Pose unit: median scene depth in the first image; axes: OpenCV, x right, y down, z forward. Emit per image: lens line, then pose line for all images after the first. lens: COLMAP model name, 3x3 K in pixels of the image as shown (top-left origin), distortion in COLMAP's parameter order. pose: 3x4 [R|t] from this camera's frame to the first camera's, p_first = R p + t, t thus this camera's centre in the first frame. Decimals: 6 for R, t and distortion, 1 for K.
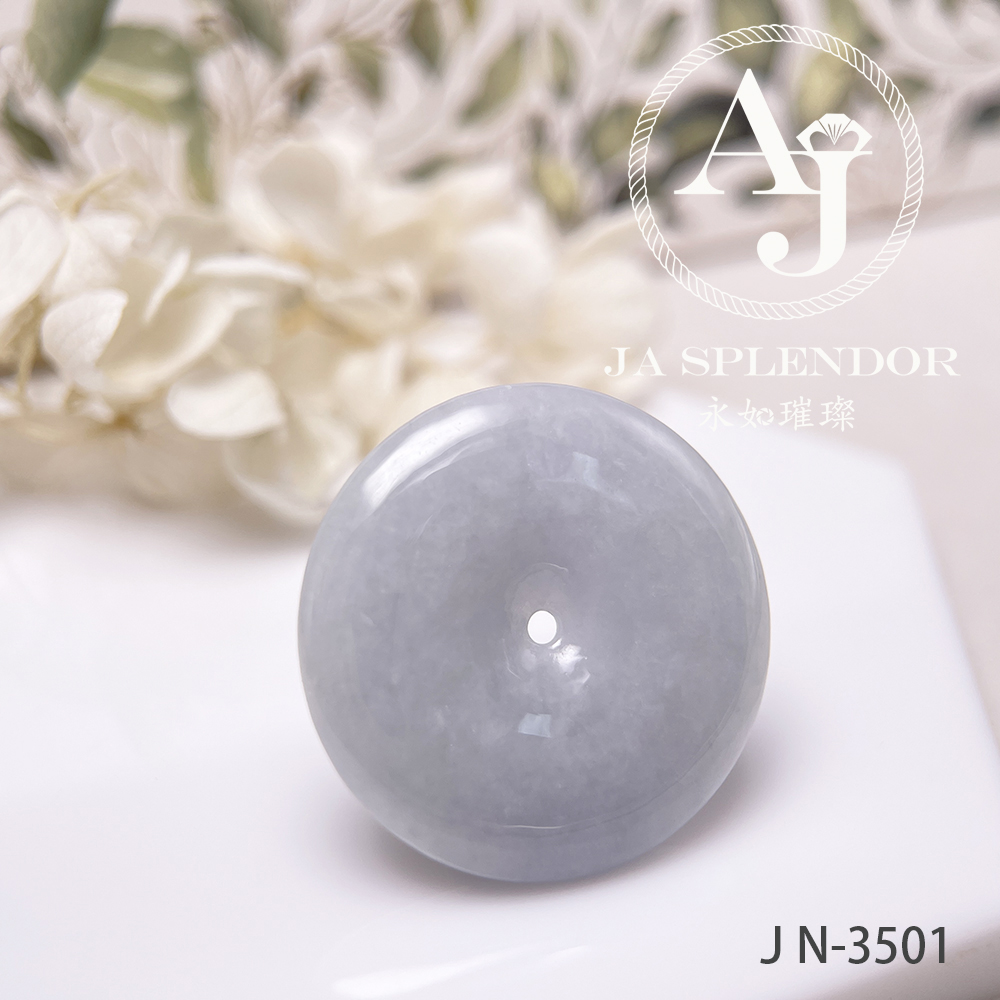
lens RADIAL K [[1548.4, 0, 500.0], [0, 1548.4, 500.0], [0, 0, 1]] dist [0.230076, -0.093071]
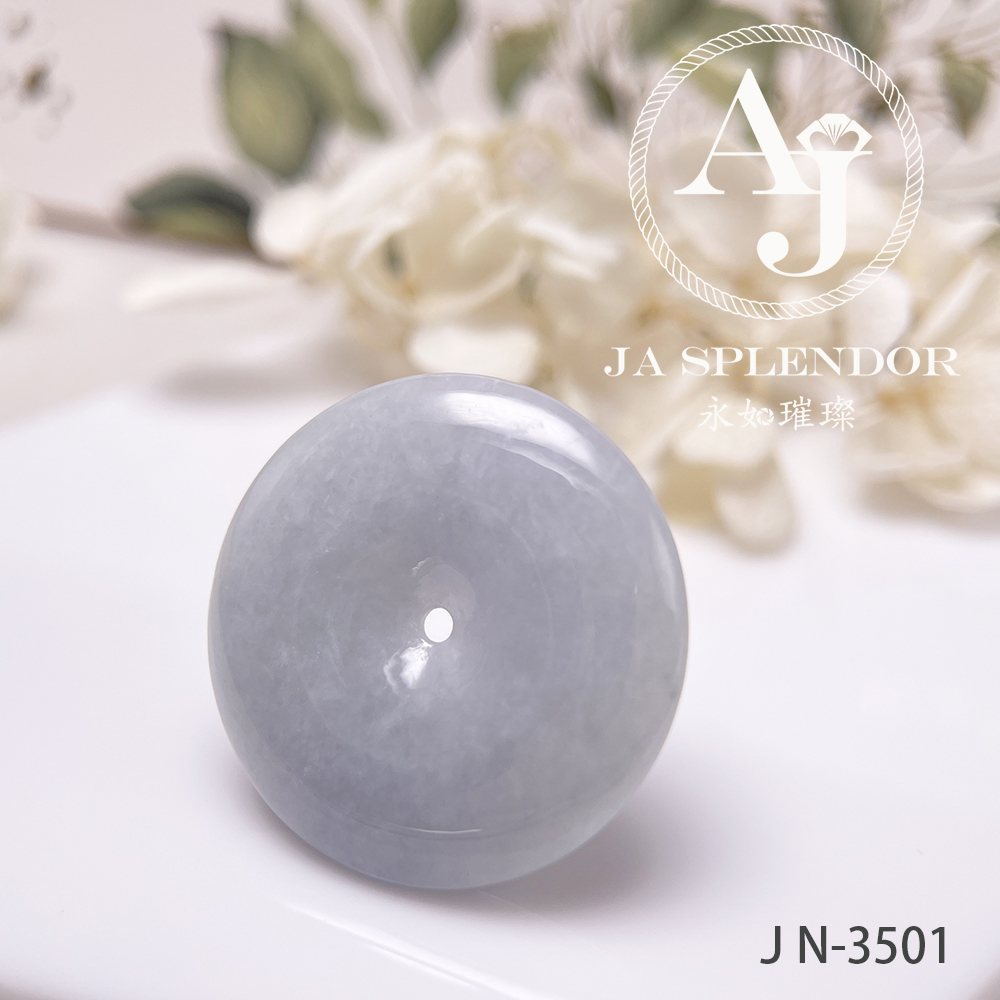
lens RADIAL K [[1548.4, 0, 500.0], [0, 1548.4, 500.0], [0, 0, 1]] dist [0.230076, -0.093071]
pose [[0.736823, 0.348432, -0.579386, 0.594733], [-0.352572, 0.929243, 0.110452, -0.111465], [0.576875, 0.122892, 0.807535, 0.234953]]
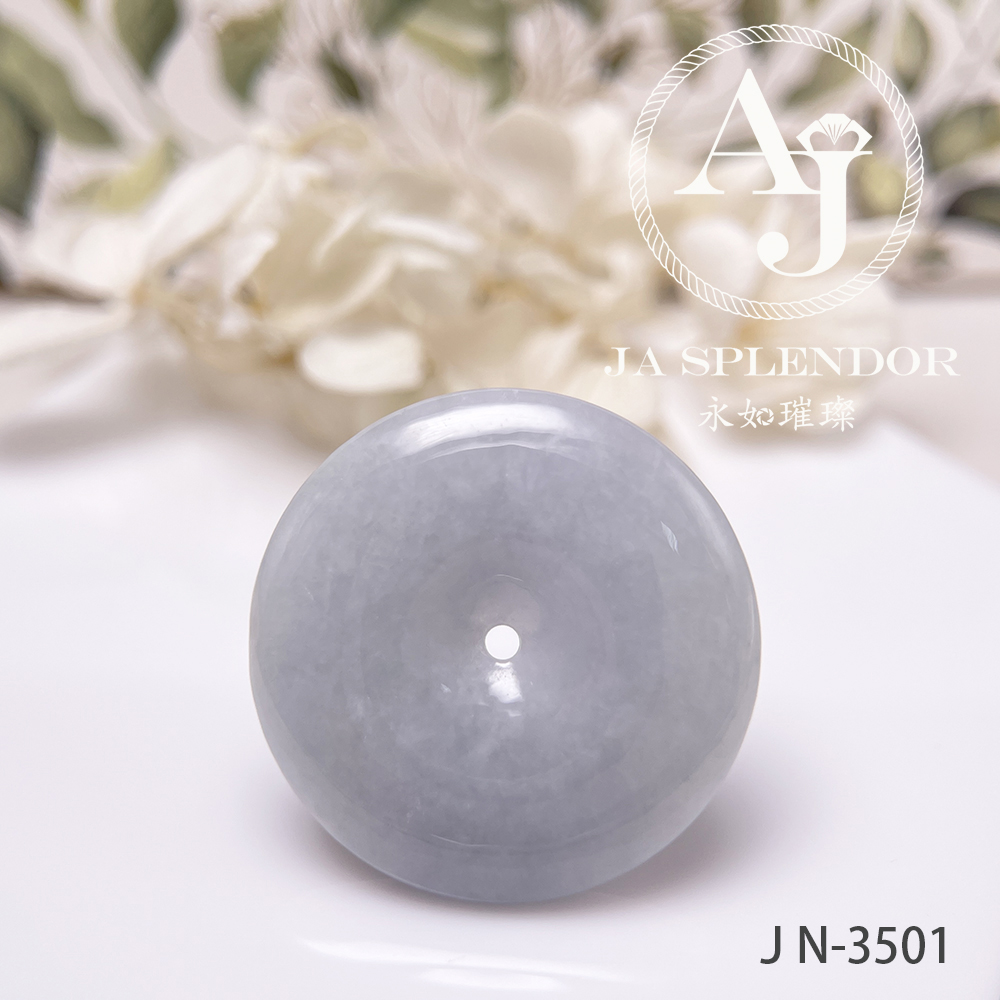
lens RADIAL K [[1548.4, 0, 500.0], [0, 1548.4, 500.0], [0, 0, 1]] dist [0.230076, -0.093071]
pose [[0.922533, 0.200880, -0.329516, 0.329628], [-0.190839, 0.979604, 0.062905, -0.065979], [0.335431, 0.004853, 0.942052, 0.090741]]
